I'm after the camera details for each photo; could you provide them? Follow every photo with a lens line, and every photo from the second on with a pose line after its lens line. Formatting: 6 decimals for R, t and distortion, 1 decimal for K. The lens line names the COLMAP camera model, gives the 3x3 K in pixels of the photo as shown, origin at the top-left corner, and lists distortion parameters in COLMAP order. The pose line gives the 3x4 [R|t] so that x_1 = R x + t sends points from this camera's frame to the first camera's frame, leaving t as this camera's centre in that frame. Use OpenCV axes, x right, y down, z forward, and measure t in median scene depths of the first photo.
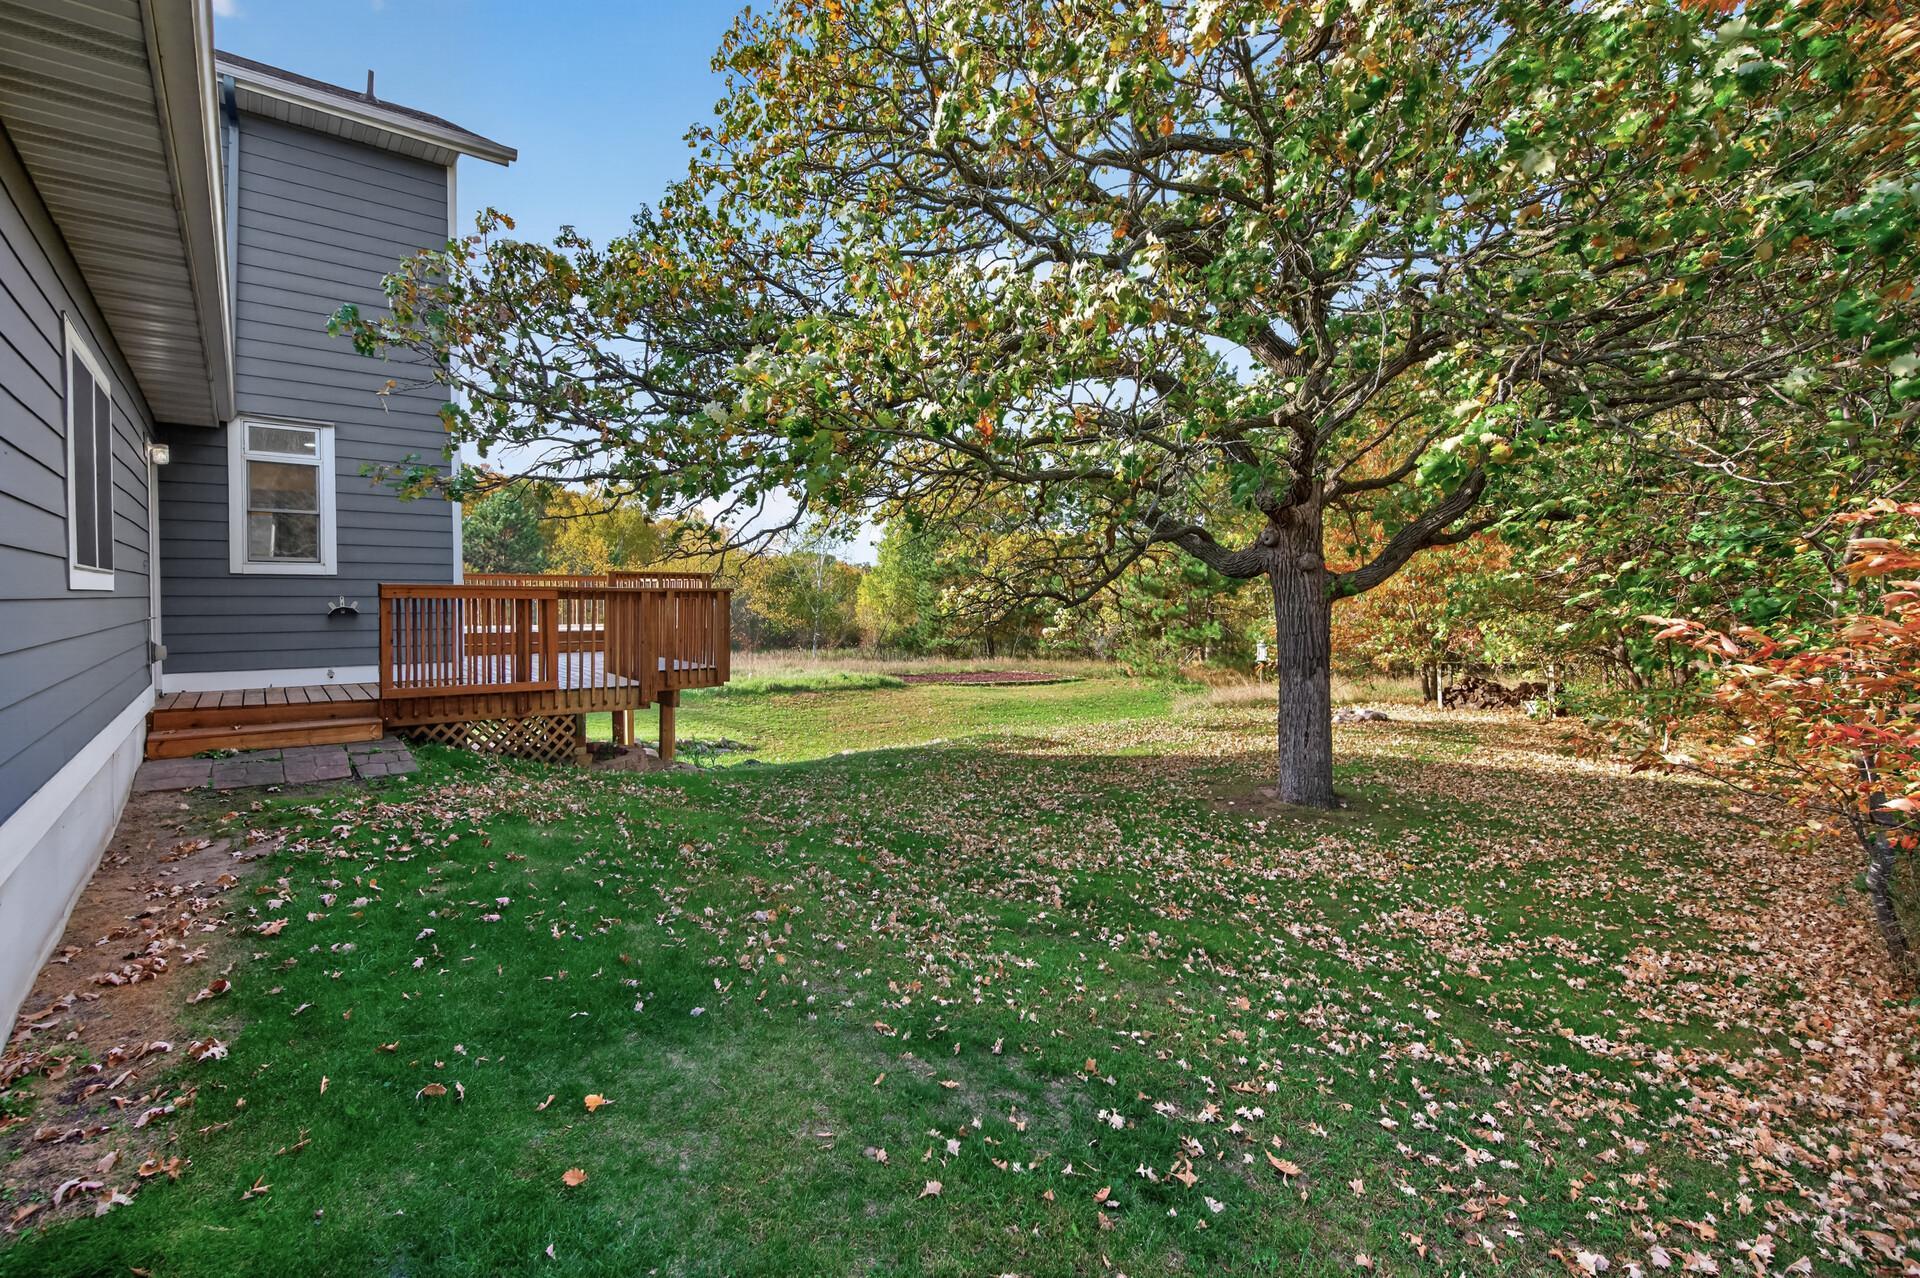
lens RADIAL K [[871.1, 0, 960.0], [0, 871.1, 639.0], [0, 0, 1]] dist [0.001437, 0.000102]
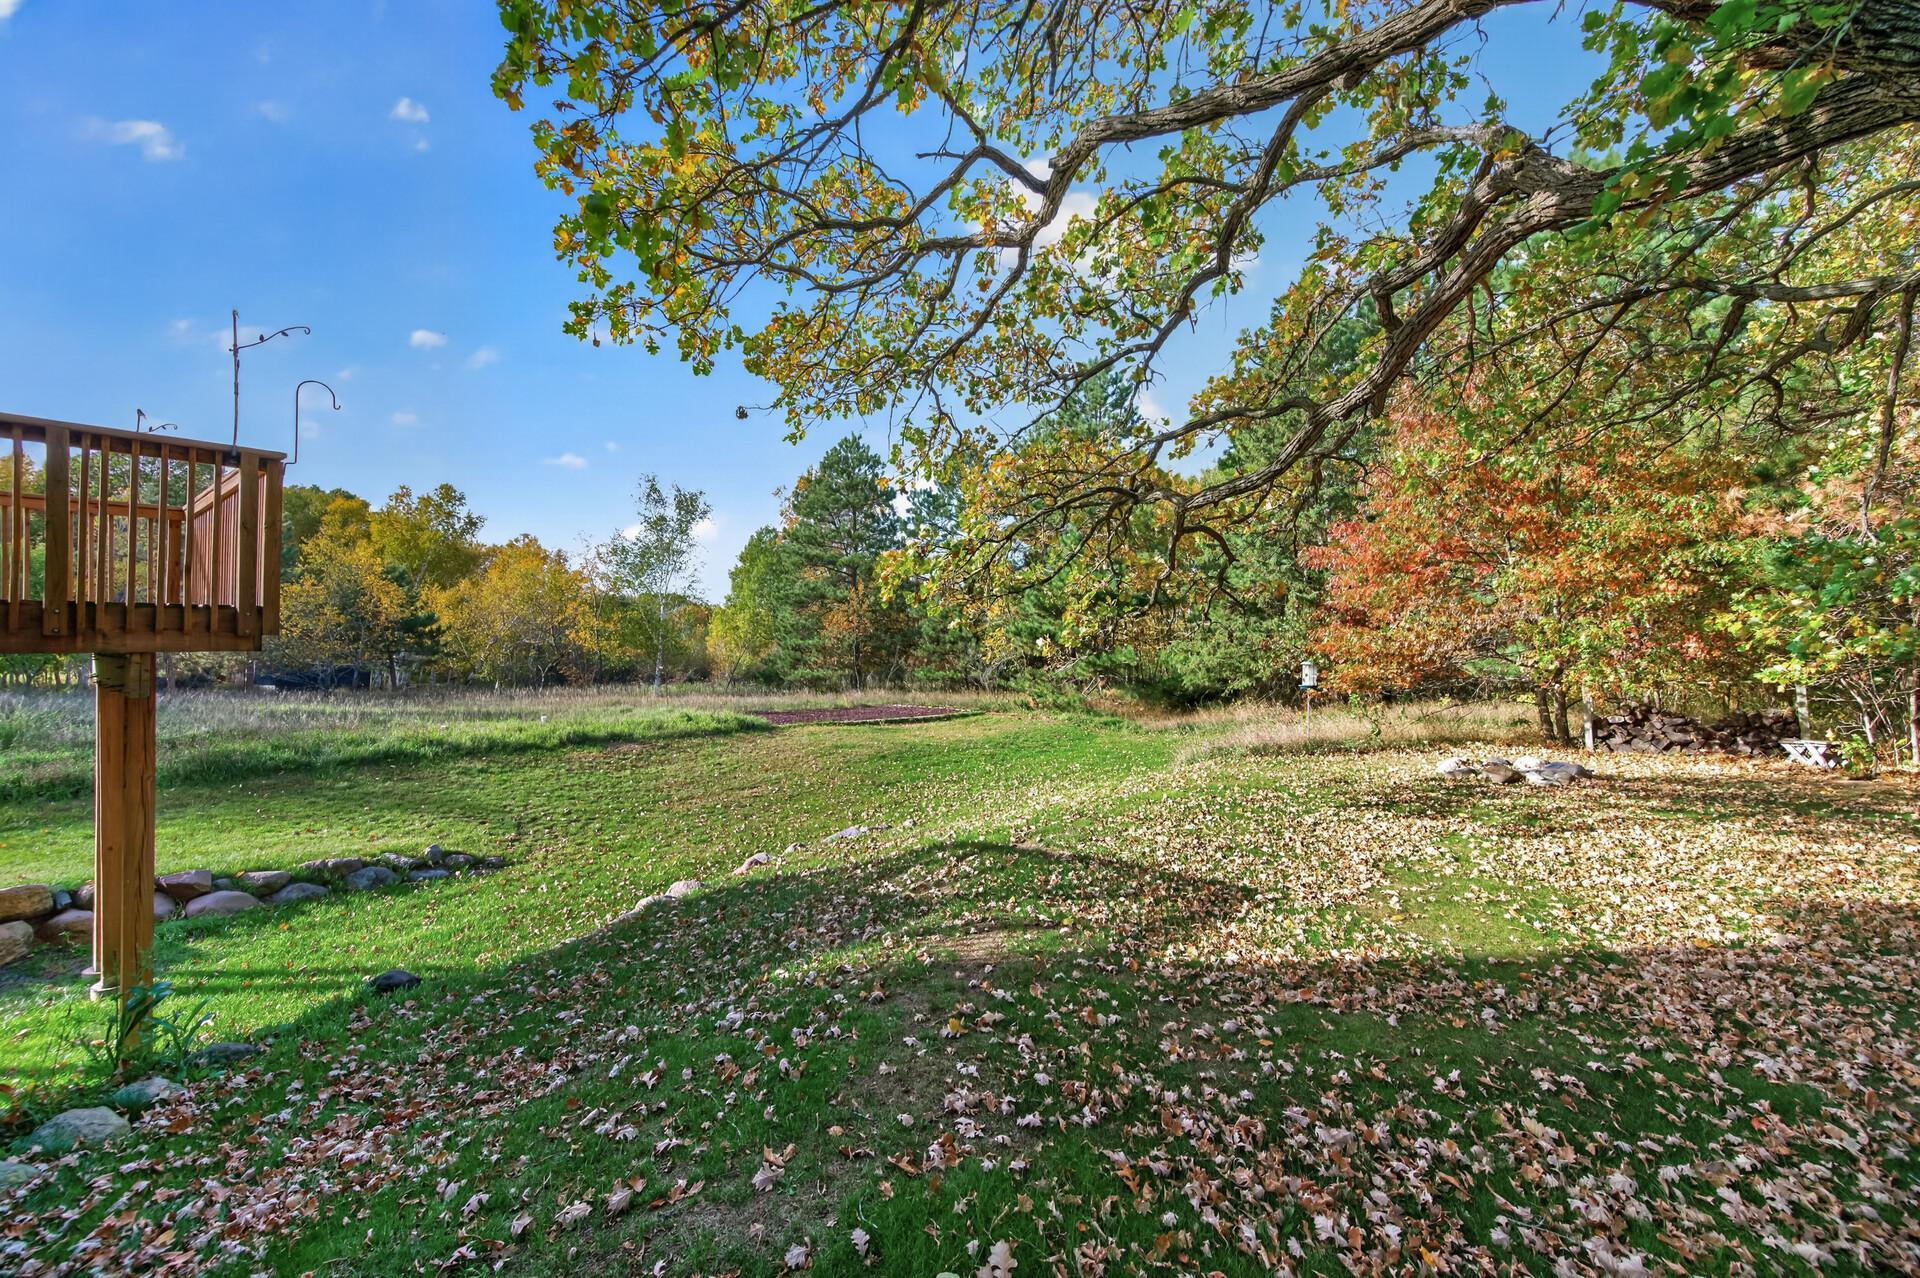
lens RADIAL K [[871.1, 0, 960.0], [0, 871.1, 639.0], [0, 0, 1]] dist [0.001437, 0.000102]
pose [[0.986593, -0.005486, 0.163107, -0.014575], [0.011685, 0.999244, -0.037074, 0.003915], [-0.162781, 0.038483, 0.985912, 0.130204]]
